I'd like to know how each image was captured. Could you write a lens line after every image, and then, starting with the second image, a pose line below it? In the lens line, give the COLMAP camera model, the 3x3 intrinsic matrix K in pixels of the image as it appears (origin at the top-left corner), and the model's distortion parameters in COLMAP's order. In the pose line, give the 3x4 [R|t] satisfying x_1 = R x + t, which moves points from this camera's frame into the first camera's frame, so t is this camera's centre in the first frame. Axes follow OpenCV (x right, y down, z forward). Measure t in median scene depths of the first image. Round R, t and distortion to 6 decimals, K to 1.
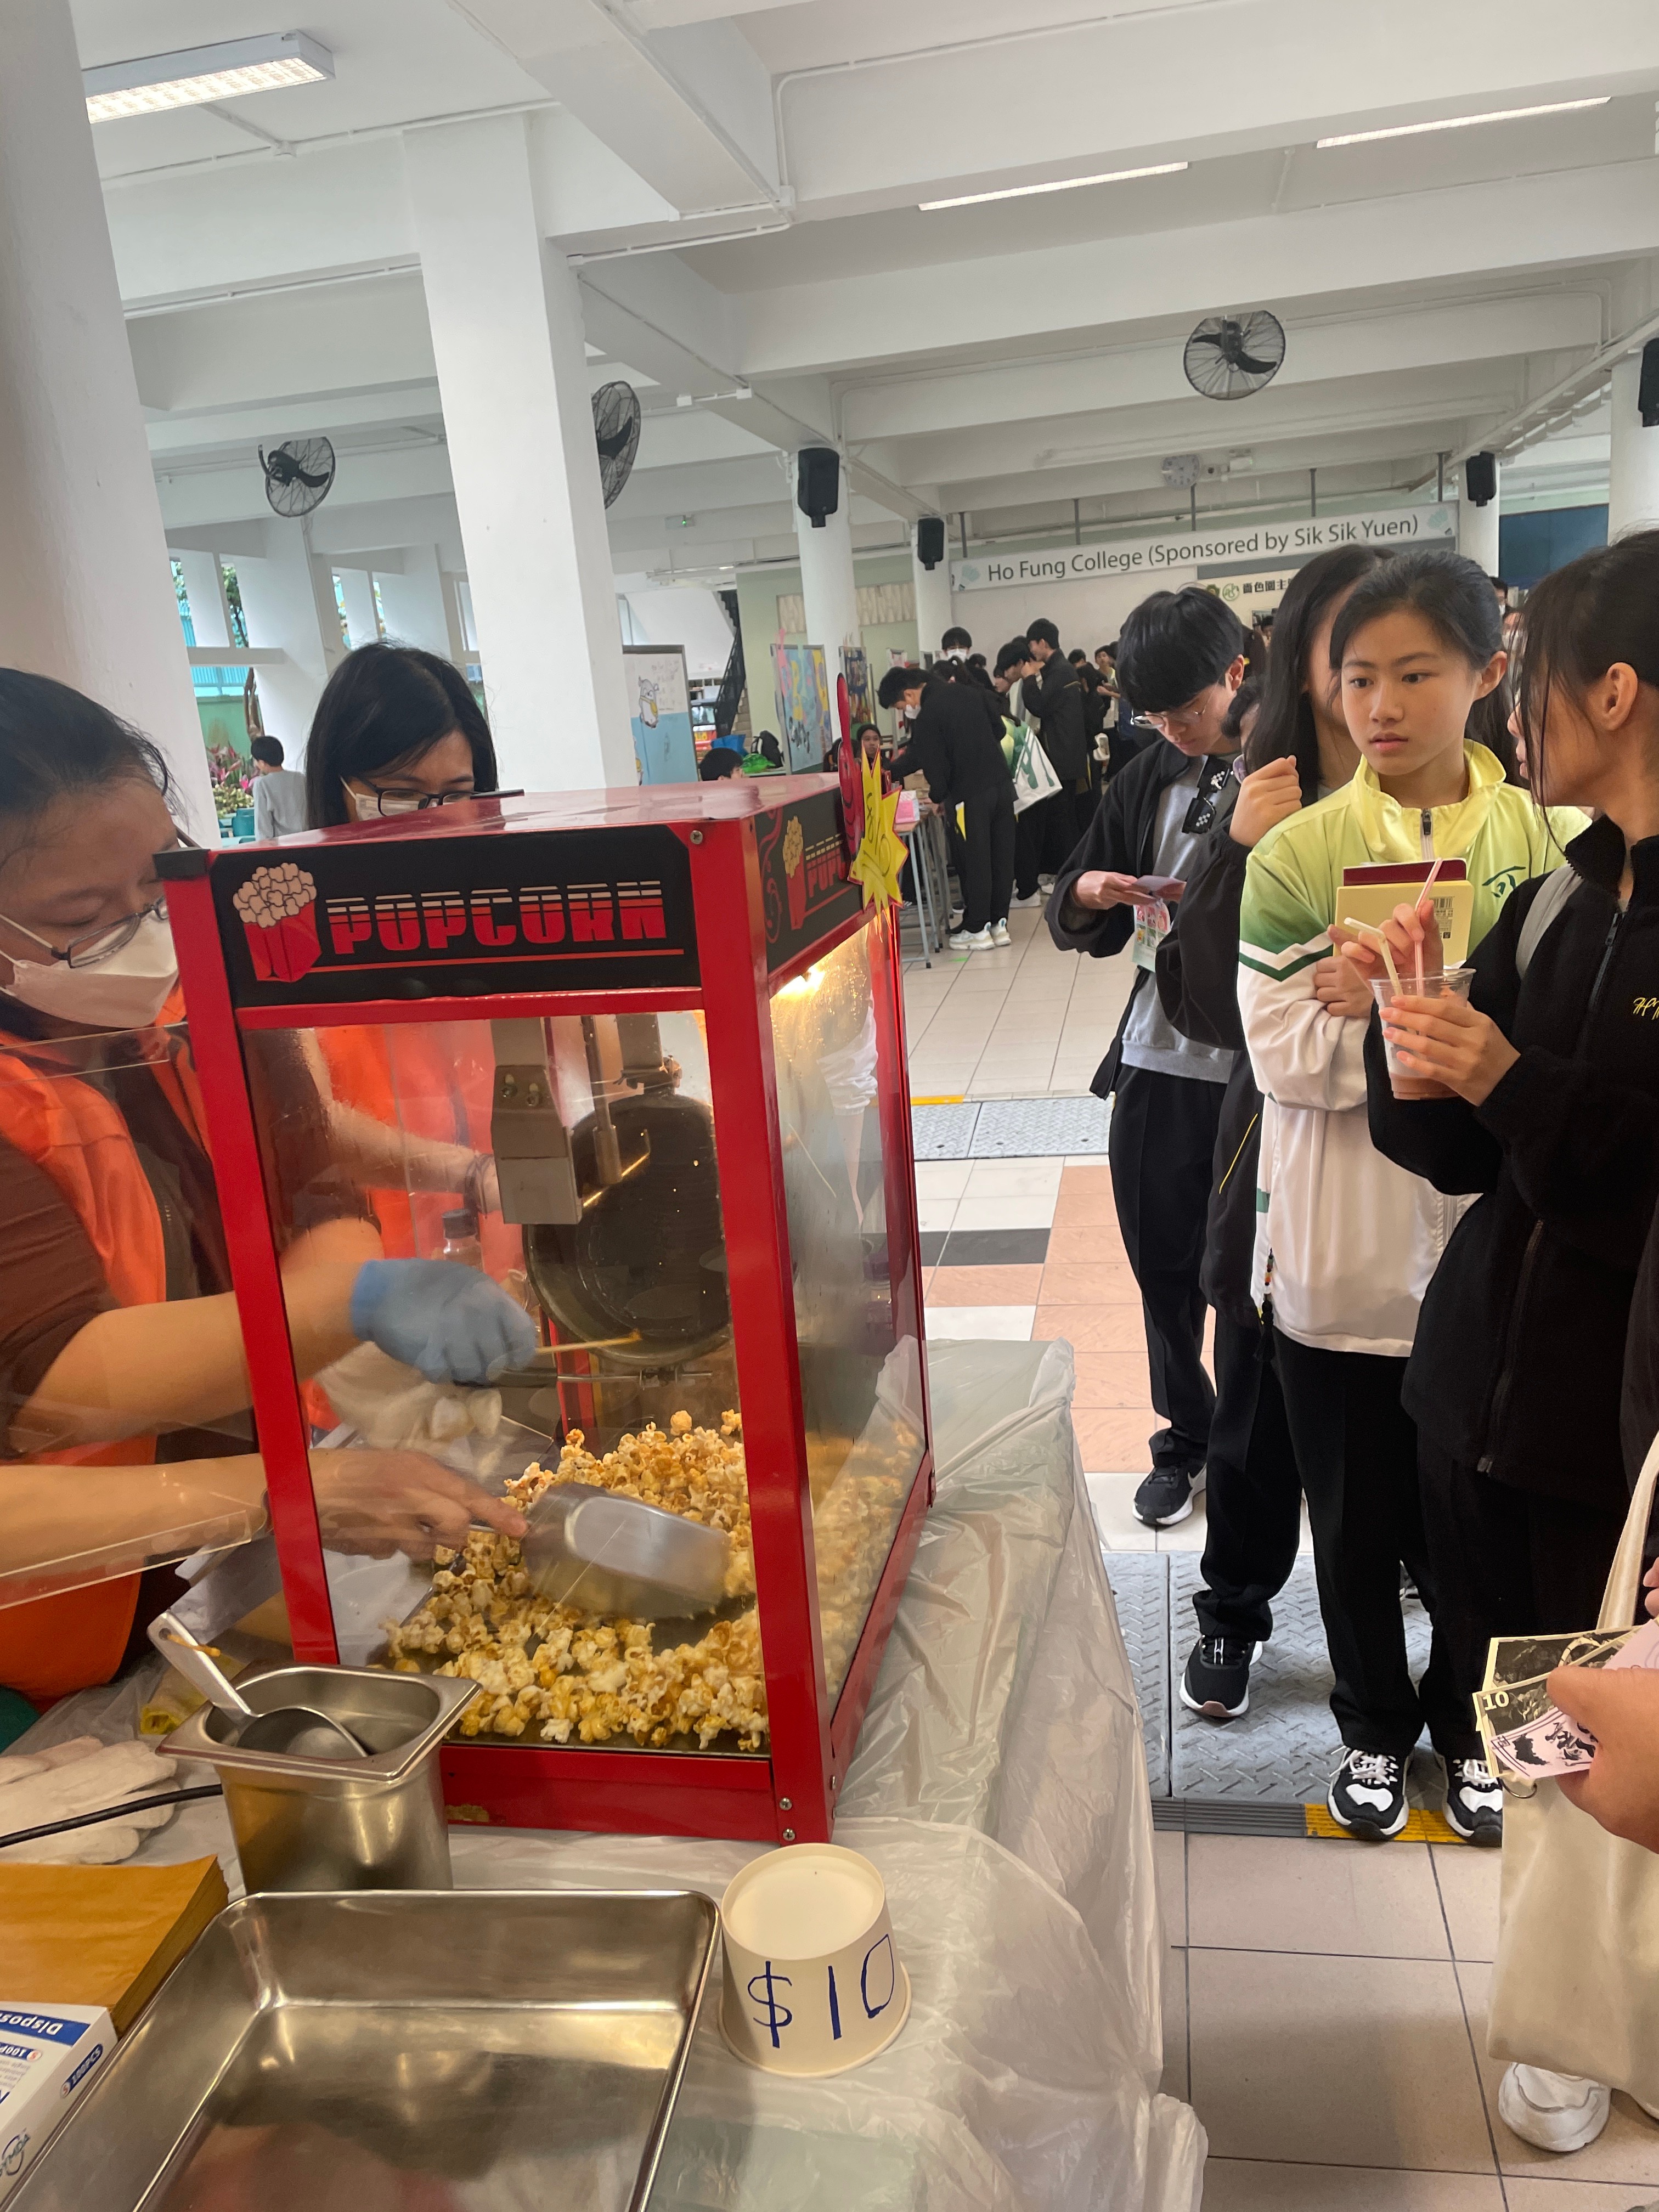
lens RADIAL K [[1667.5, 0, 844.6], [0, 1667.5, 1120.3], [0, 0, 1]] dist [0.072423, -0.094922]
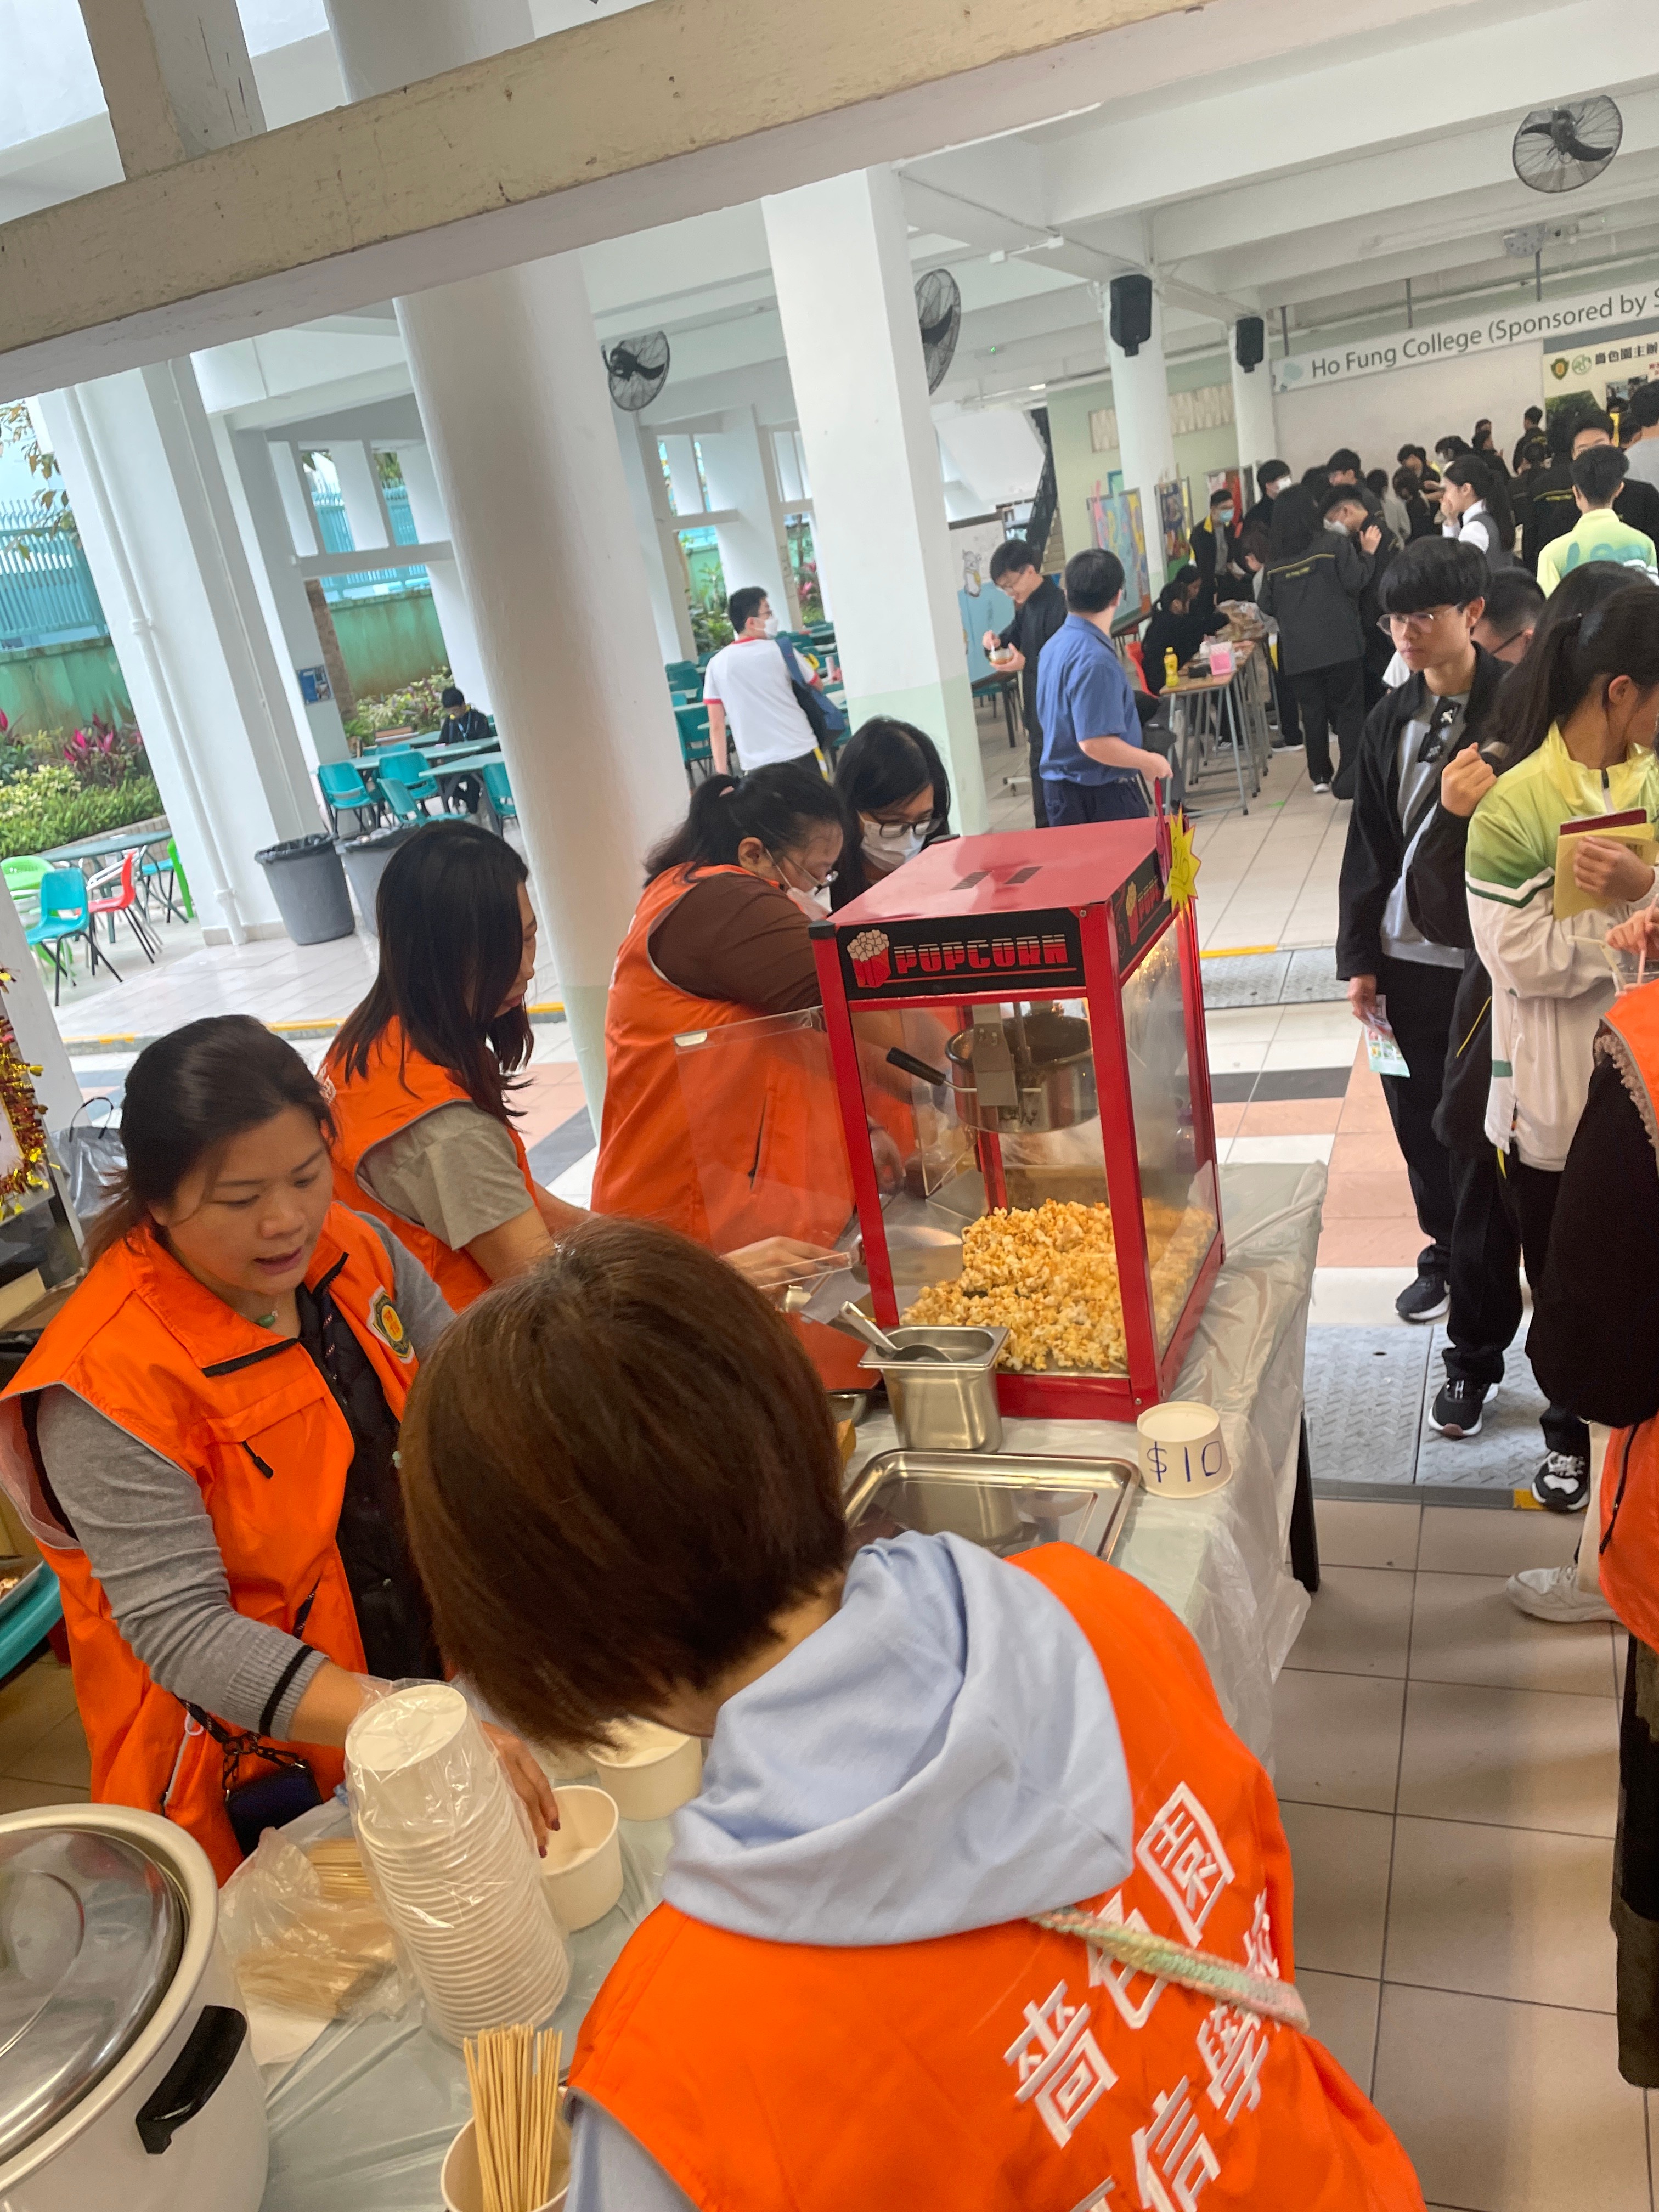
lens RADIAL K [[1667.5, 0, 832.6], [0, 1667.5, 1119.2], [0, 0, 1]] dist [0.072423, -0.094922]
pose [[0.979928, -0.019255, -0.198420, 0.000967], [0.039297, 0.994453, 0.097570, -0.013503], [0.195440, -0.103409, 0.975249, -0.104624]]
